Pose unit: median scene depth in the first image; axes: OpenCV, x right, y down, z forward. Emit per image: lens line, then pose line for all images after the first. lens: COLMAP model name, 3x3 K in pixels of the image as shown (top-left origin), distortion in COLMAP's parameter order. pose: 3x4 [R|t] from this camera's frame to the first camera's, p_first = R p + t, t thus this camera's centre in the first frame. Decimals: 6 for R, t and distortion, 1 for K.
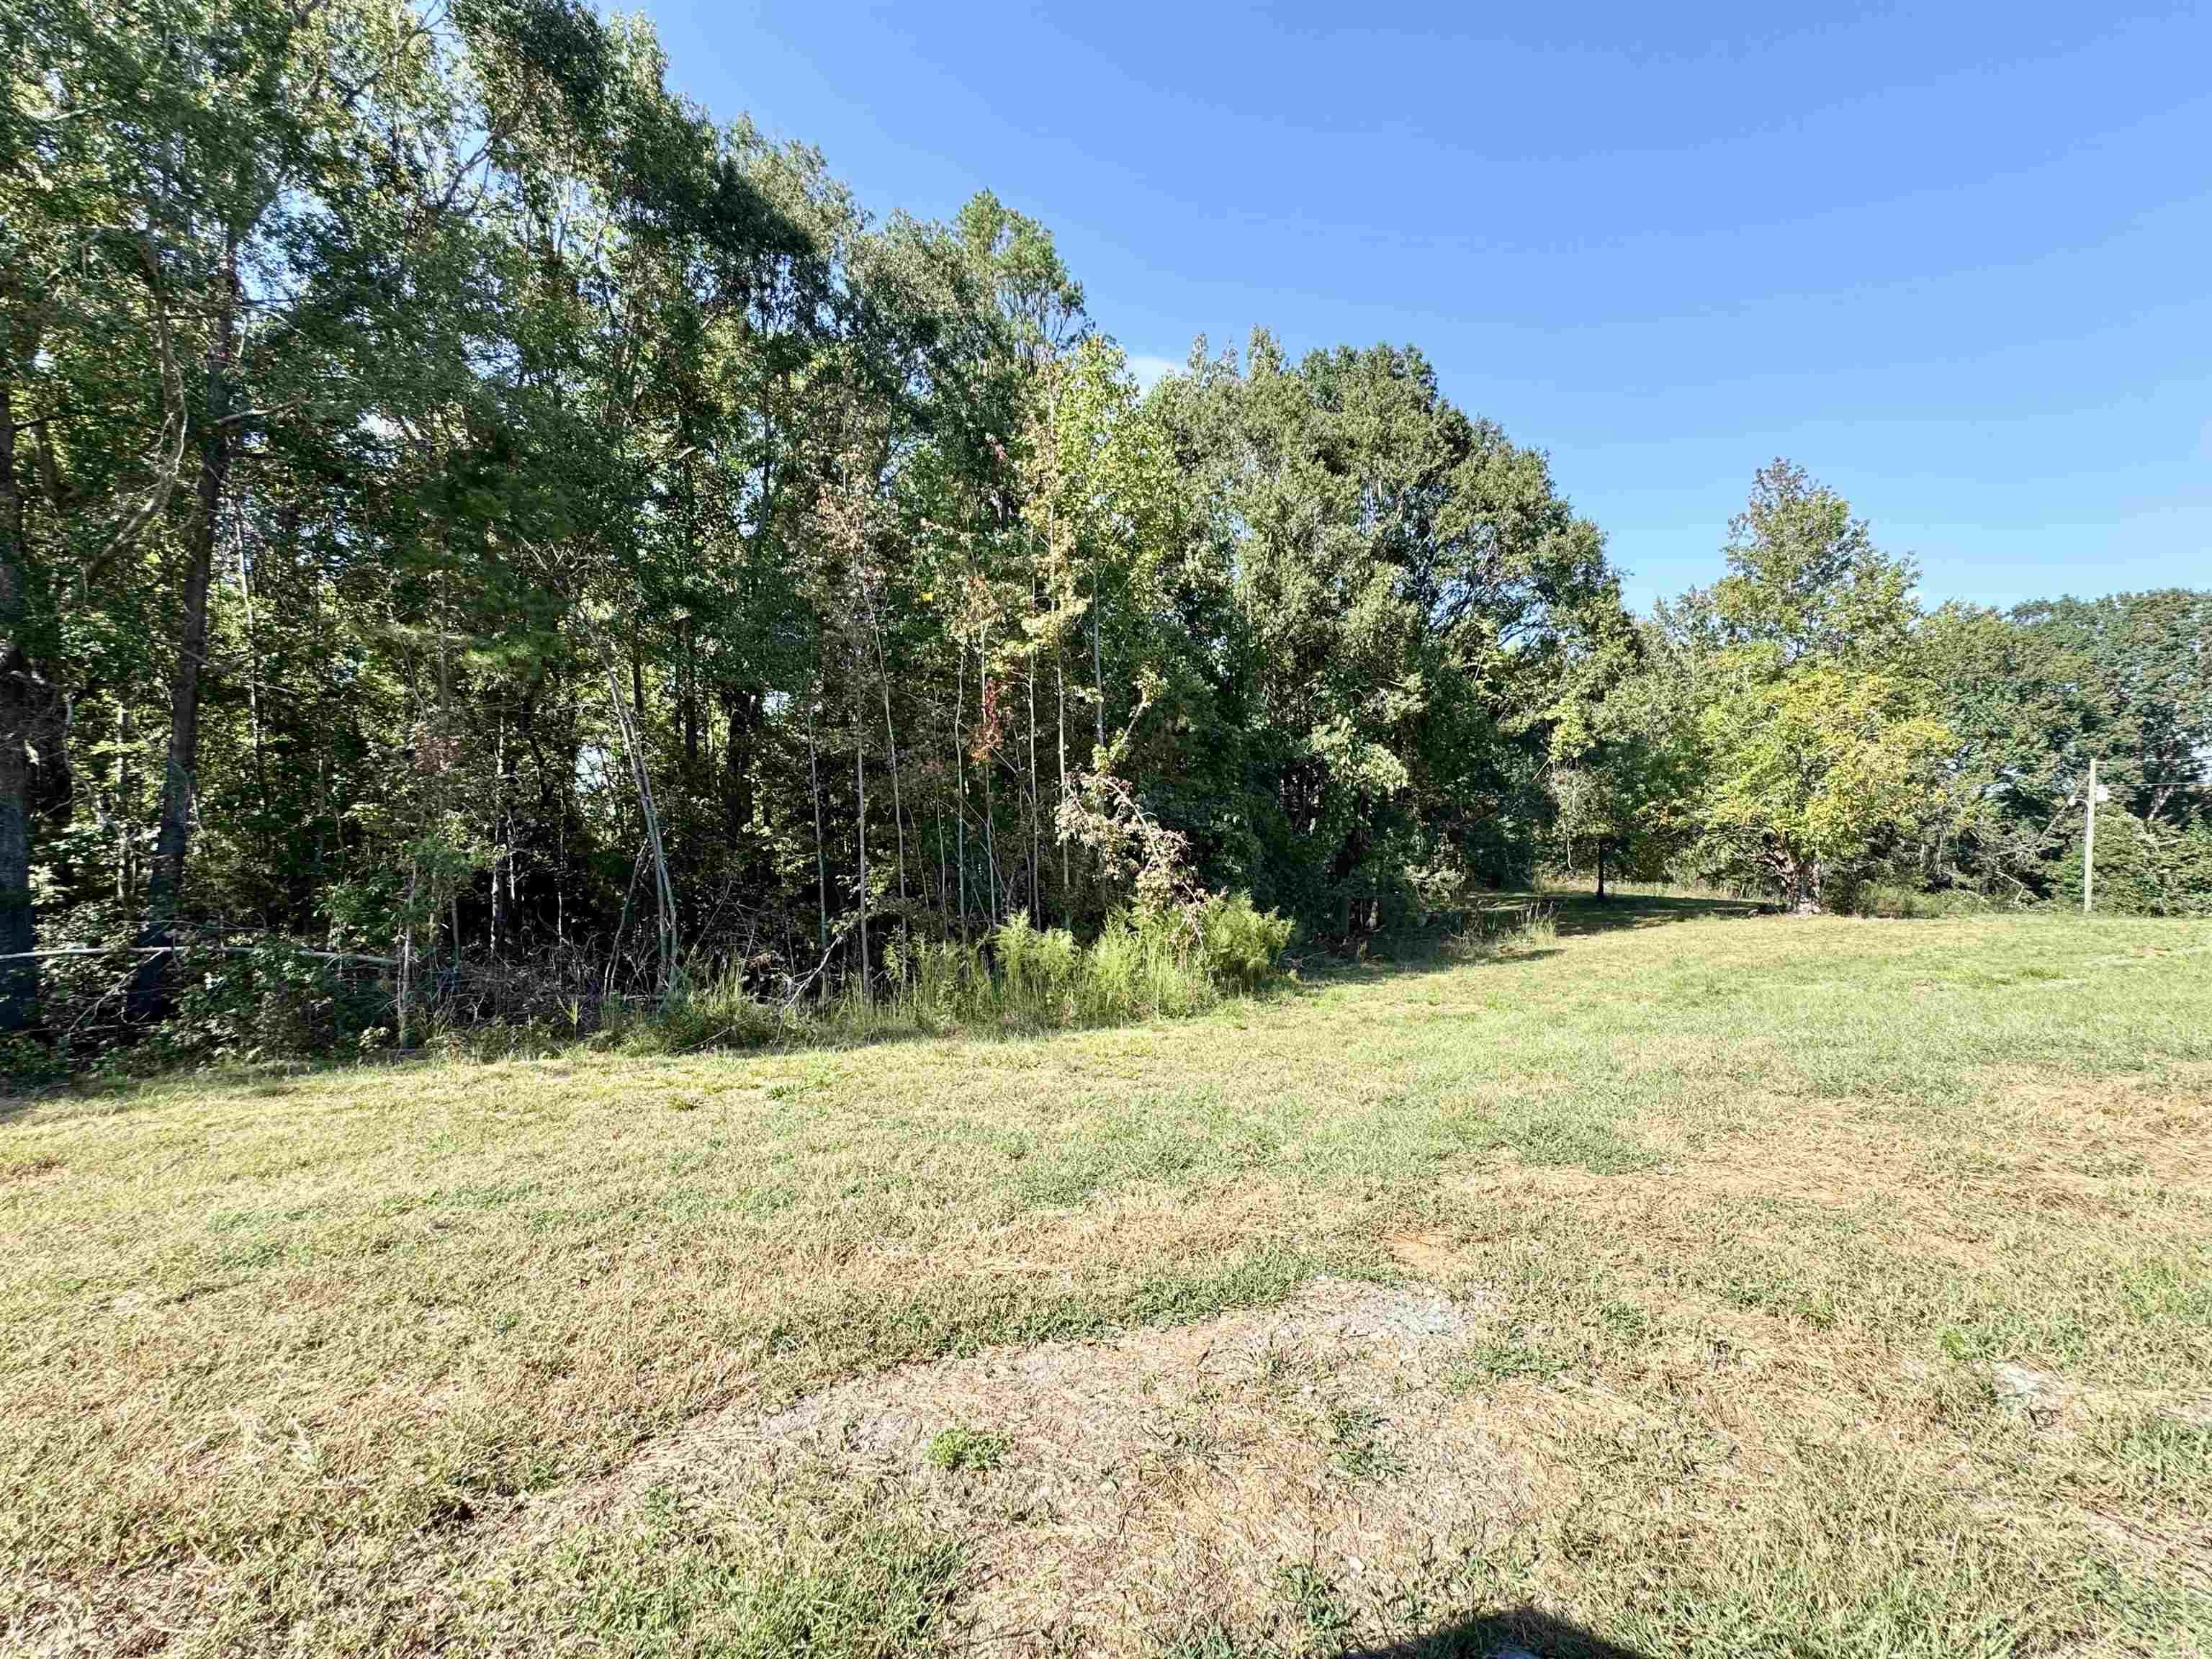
lens RADIAL K [[885.9, 0, 1106.1], [0, 885.9, 830.3], [0, 0, 1]] dist [0.000473, 0.000320]
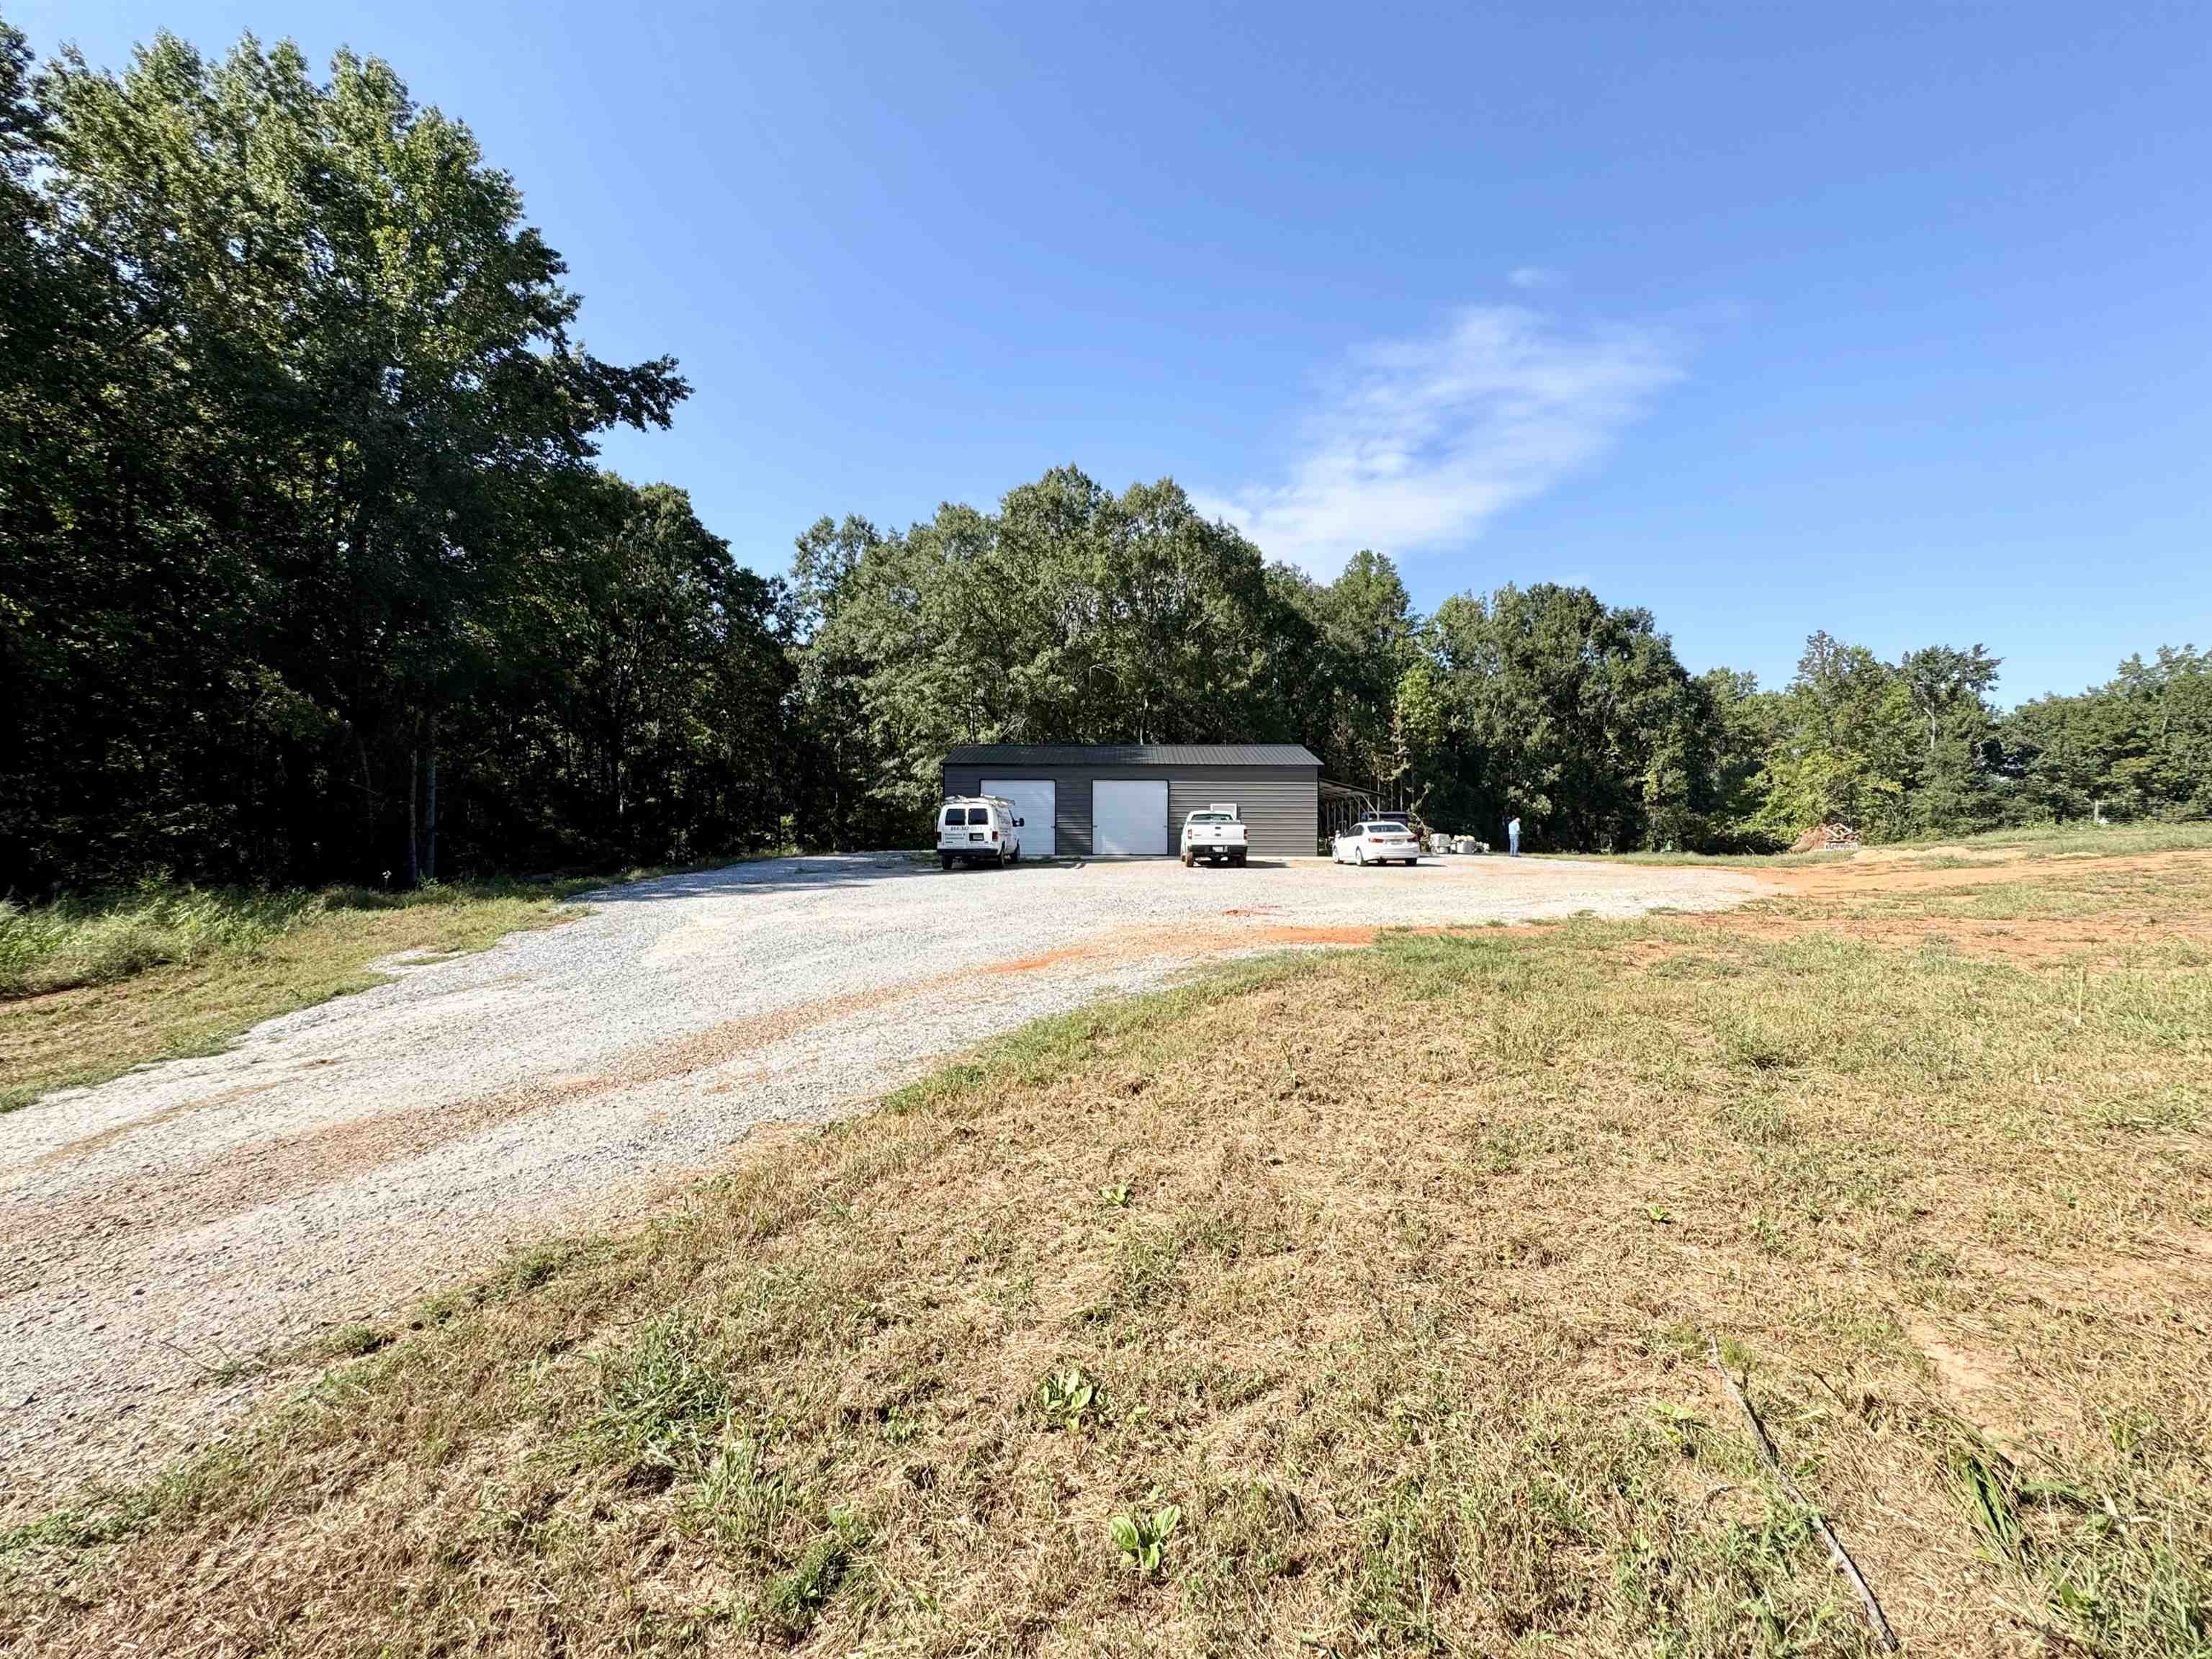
lens RADIAL K [[885.9, 0, 1103.4], [0, 885.9, 832.6], [0, 0, 1]] dist [0.000473, 0.000320]
pose [[0.945107, 0.028968, -0.325475, -0.009408], [-0.027960, 0.999579, 0.007777, 0.011980], [0.325563, 0.001750, 0.945519, -1.325051]]
